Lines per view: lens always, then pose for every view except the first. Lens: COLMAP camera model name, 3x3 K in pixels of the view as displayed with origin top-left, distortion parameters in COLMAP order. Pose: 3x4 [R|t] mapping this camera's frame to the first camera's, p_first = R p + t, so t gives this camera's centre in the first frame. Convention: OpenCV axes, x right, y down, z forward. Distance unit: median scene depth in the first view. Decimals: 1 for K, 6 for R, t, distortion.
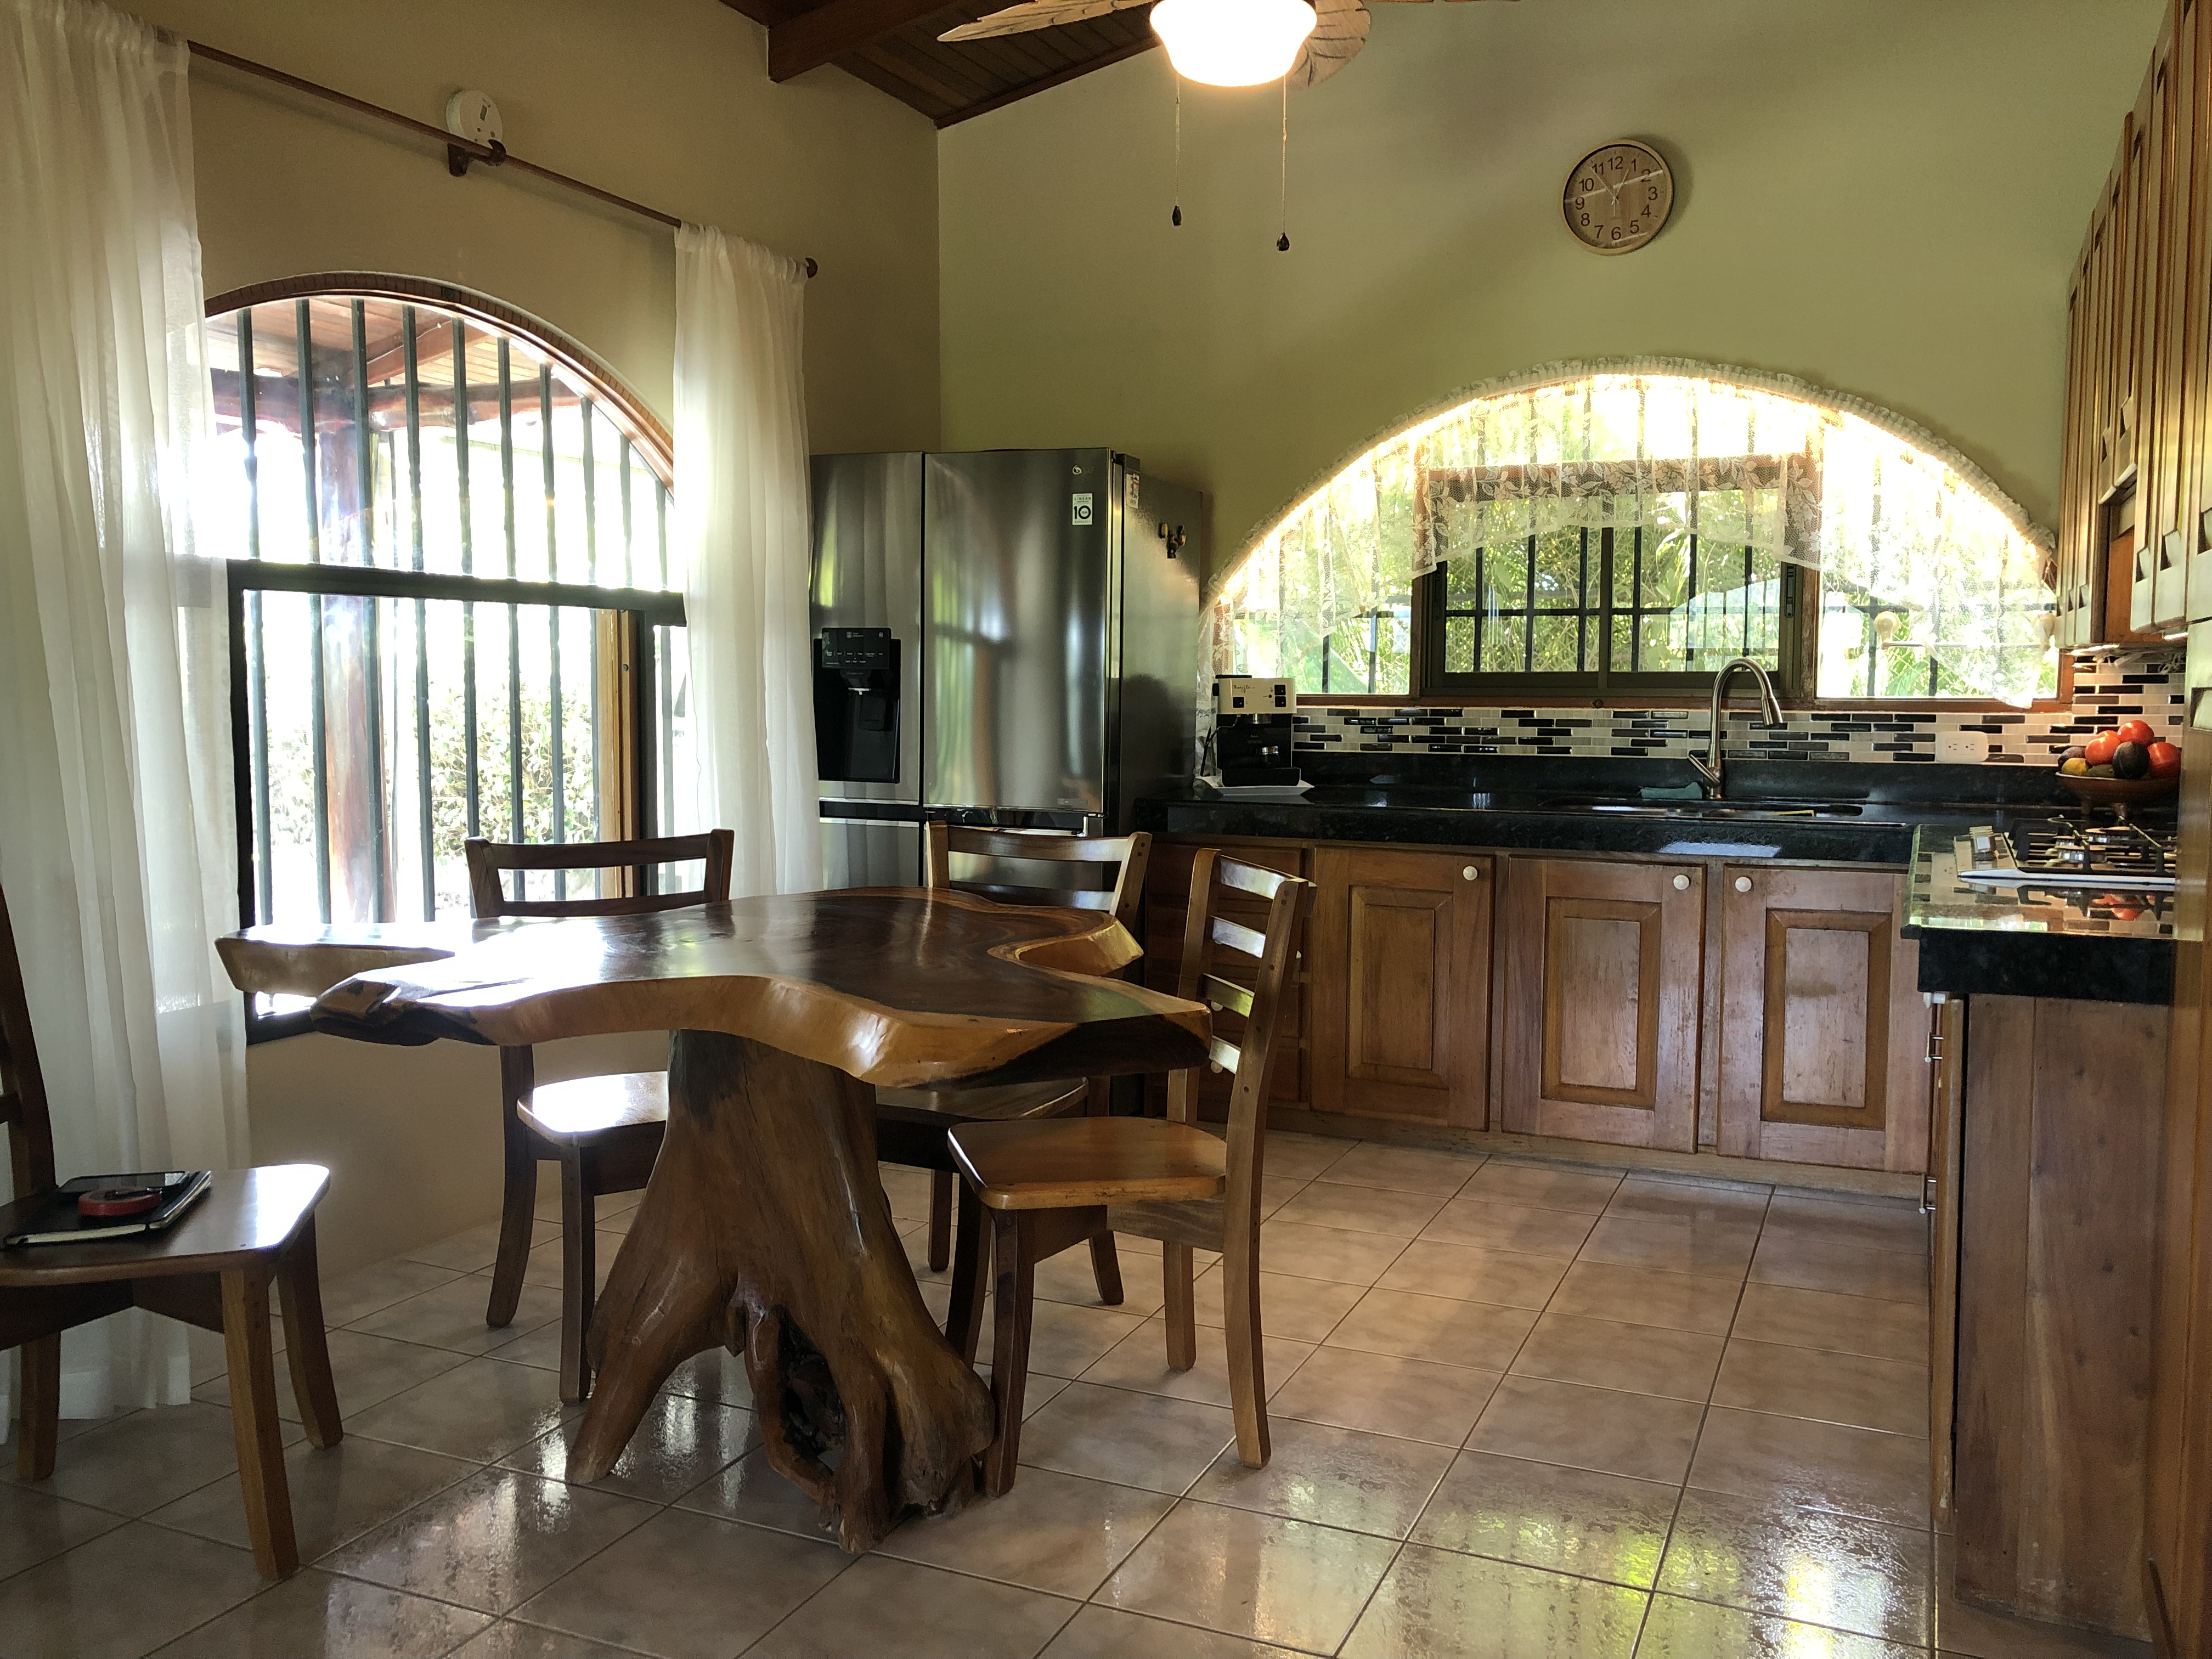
lens RADIAL K [[1796.1, 0, 1097.8], [0, 1796.1, 833.0], [0, 0, 1]] dist [0.046136, -0.065179]
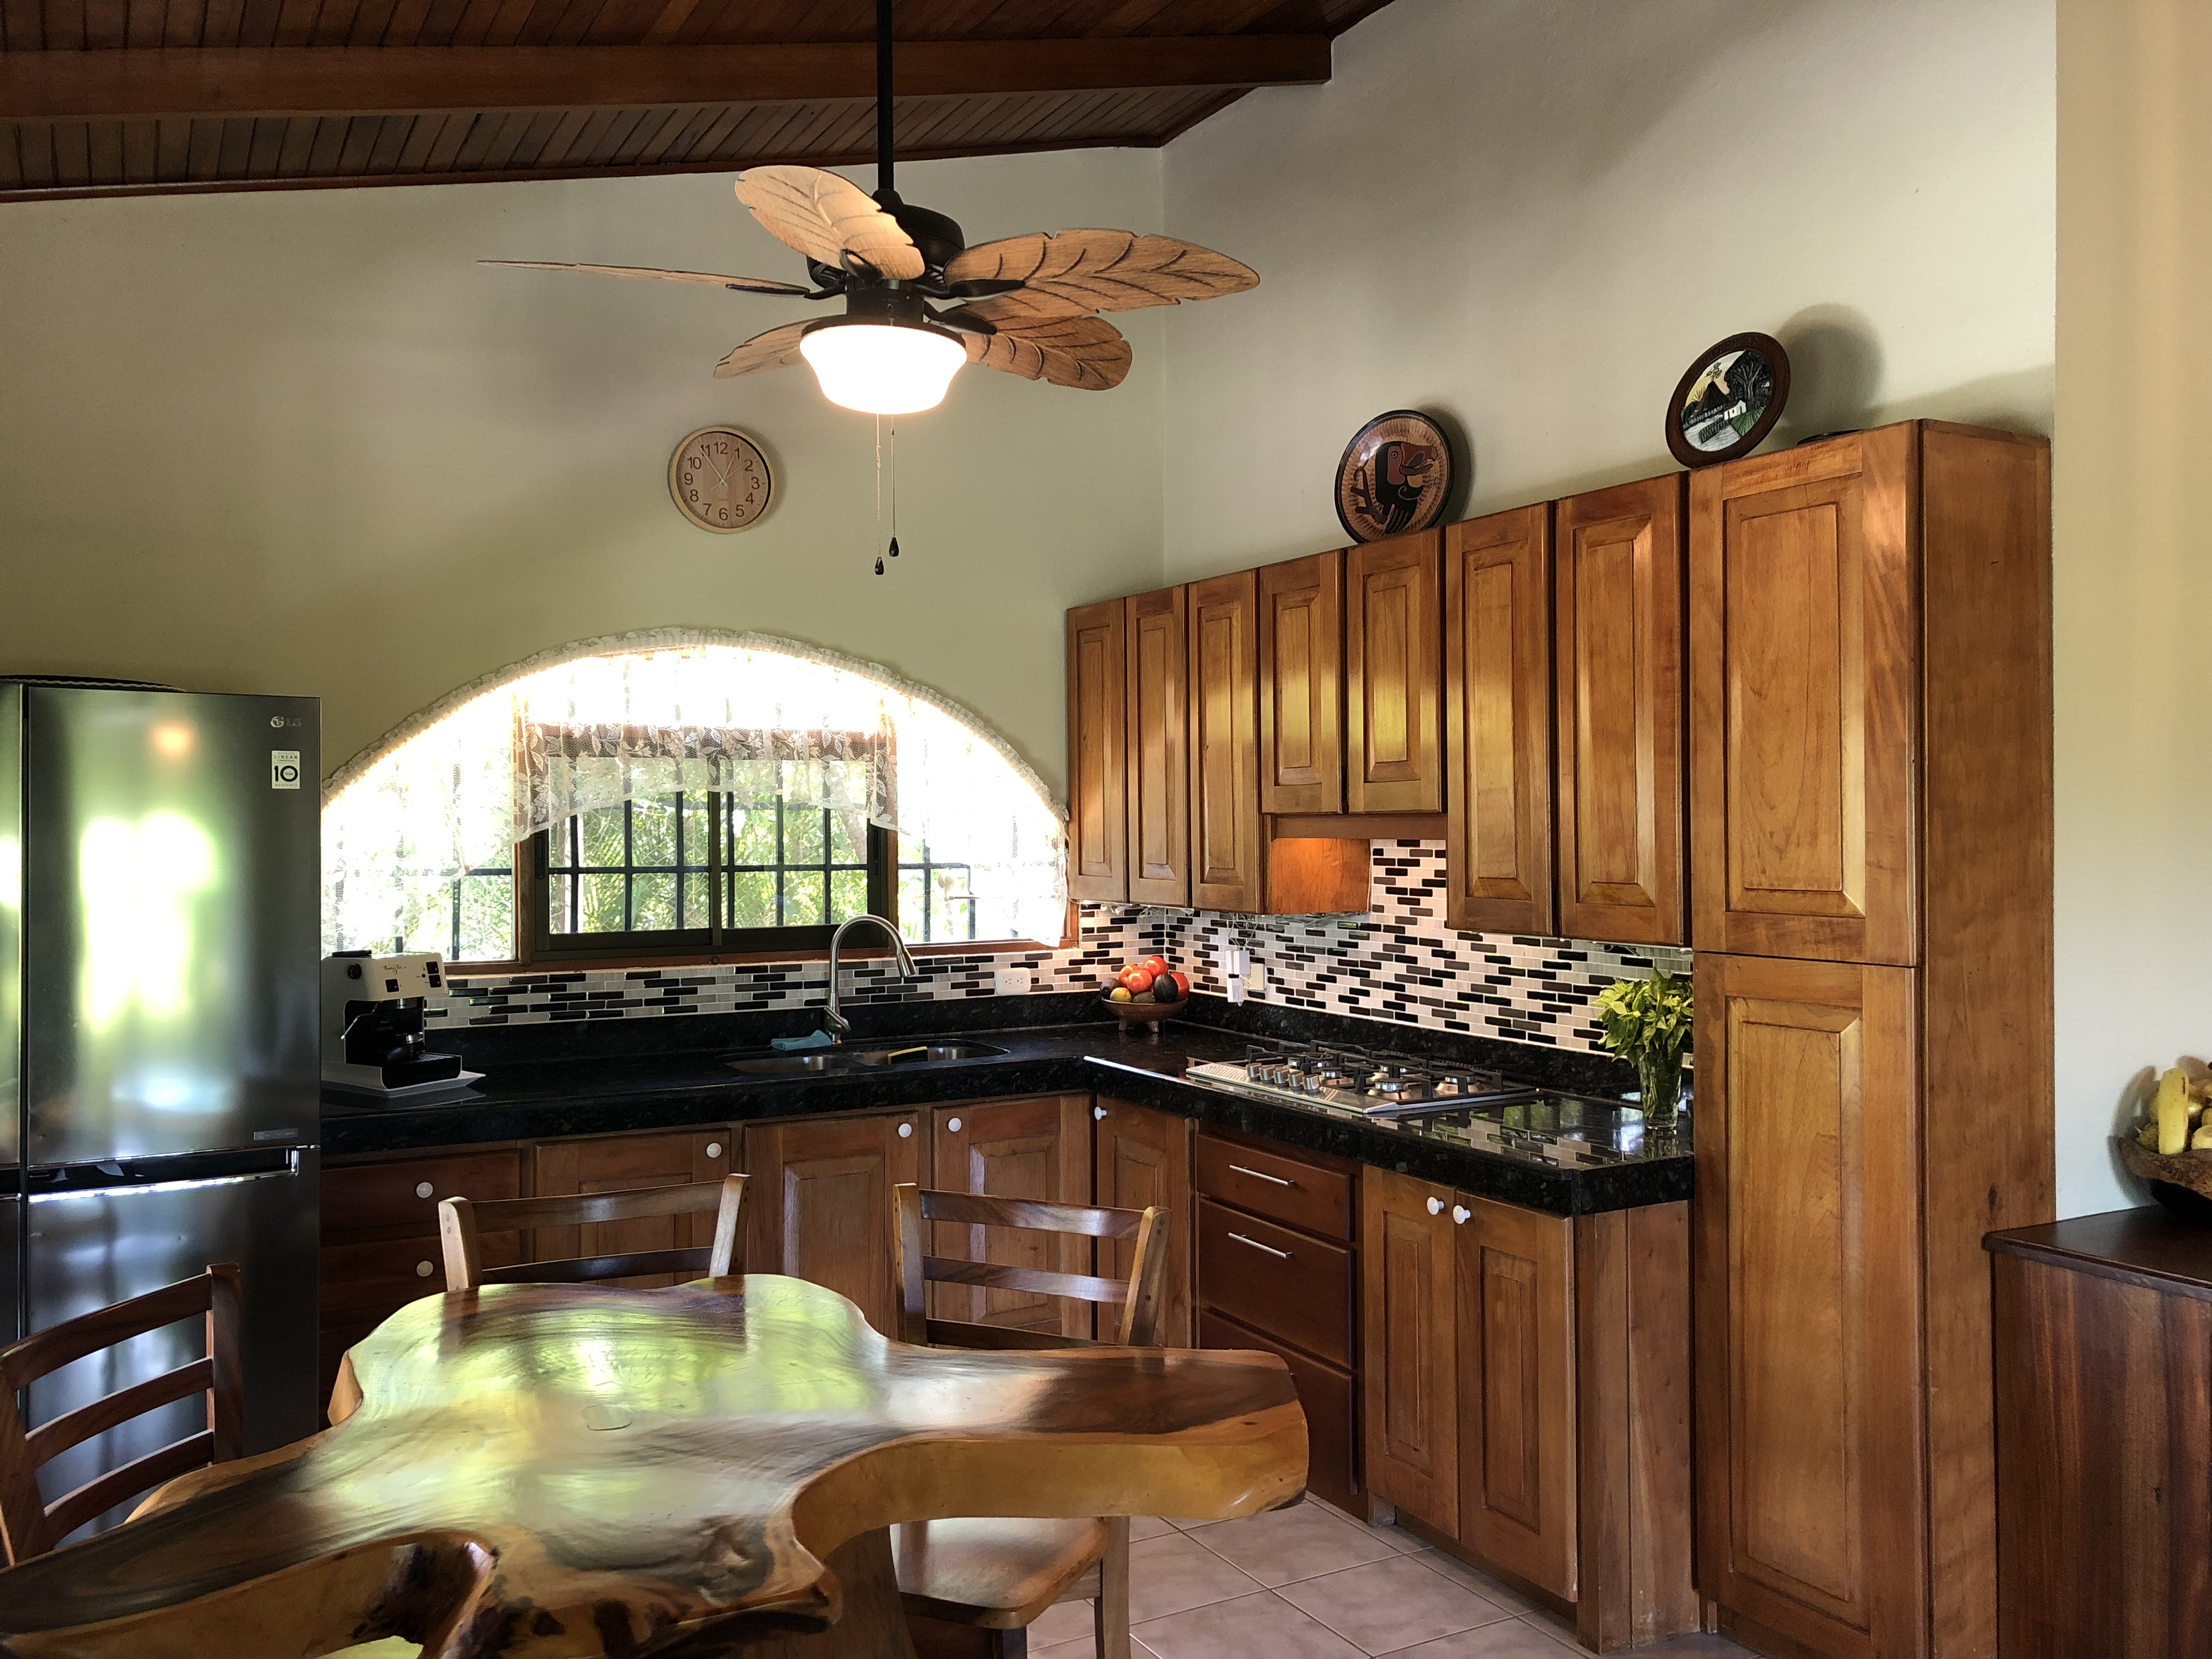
lens RADIAL K [[1796.1, 0, 1119.0], [0, 1796.1, 842.3], [0, 0, 1]] dist [0.046136, -0.065179]
pose [[0.597071, -0.015039, 0.802048, -0.415132], [0.079361, 0.996027, -0.040403, -0.081187], [-0.798254, 0.087774, 0.595892, 0.209741]]
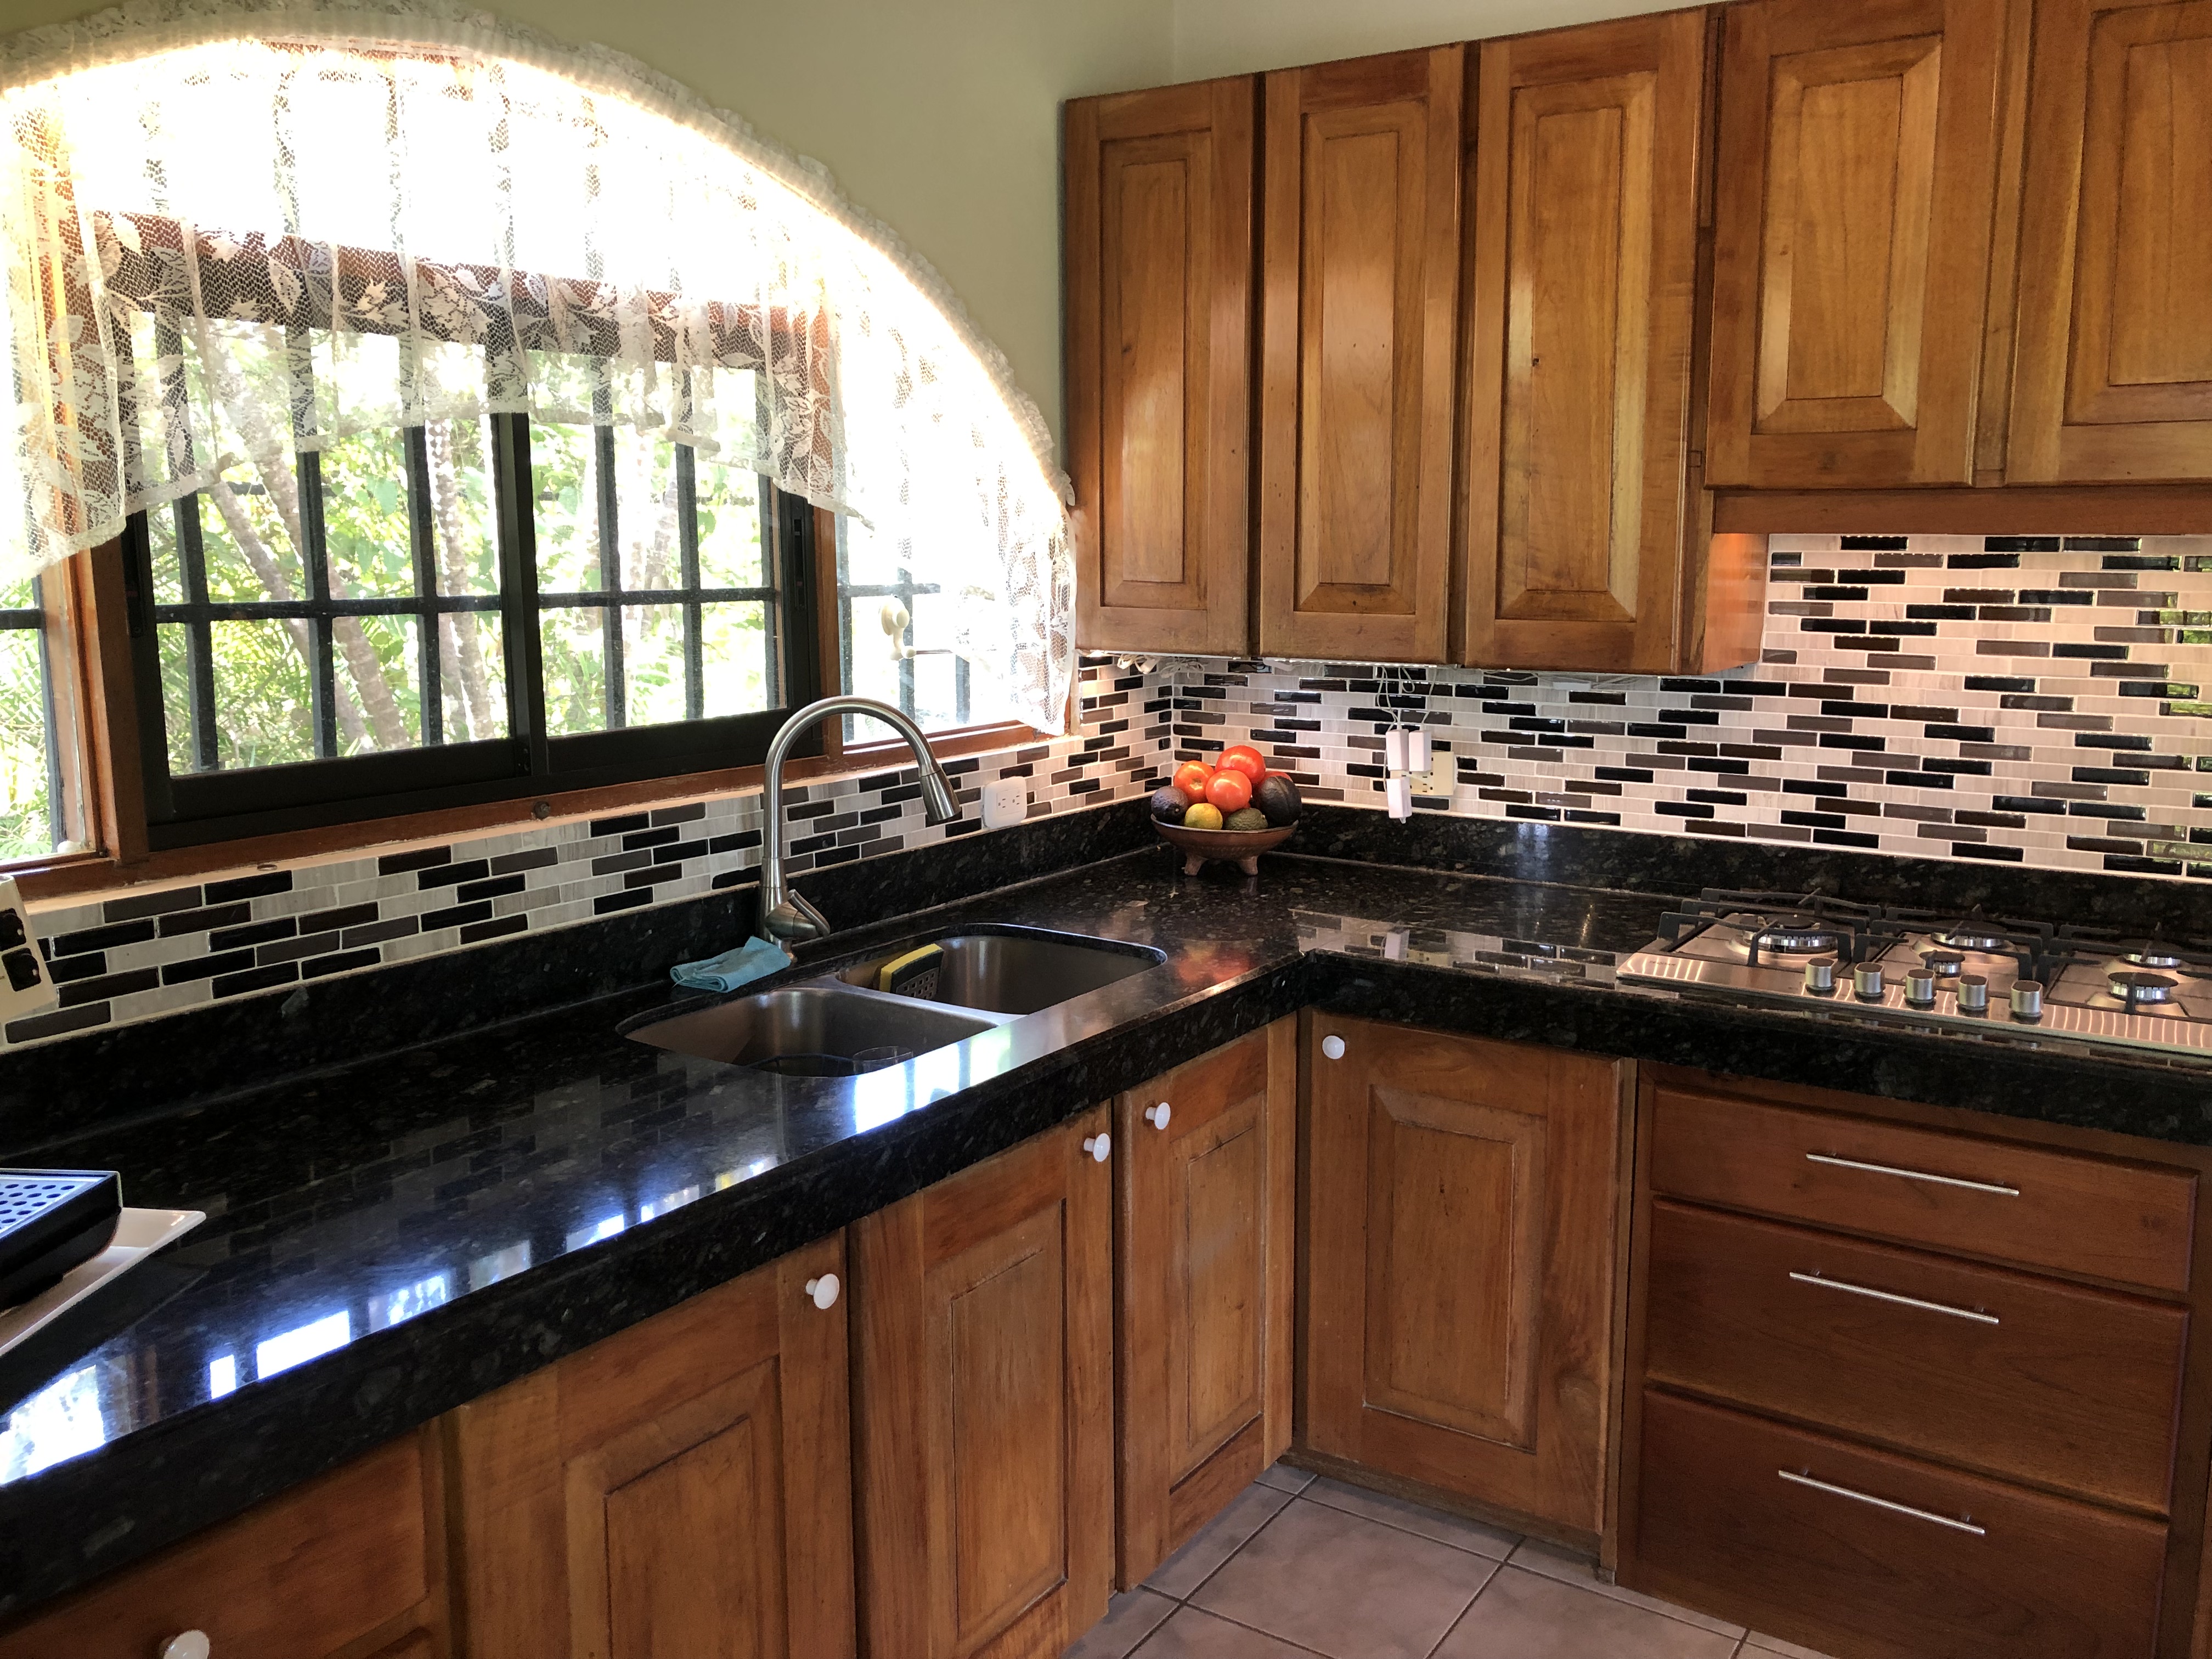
lens RADIAL K [[1796.1, 0, 1108.2], [0, 1796.1, 830.7], [0, 0, 1]] dist [0.046136, -0.065179]
pose [[0.163227, -0.163658, 0.972920, -0.149766], [0.091801, 0.984387, 0.150186, -0.125523], [-0.982308, 0.064801, 0.175703, 0.801605]]
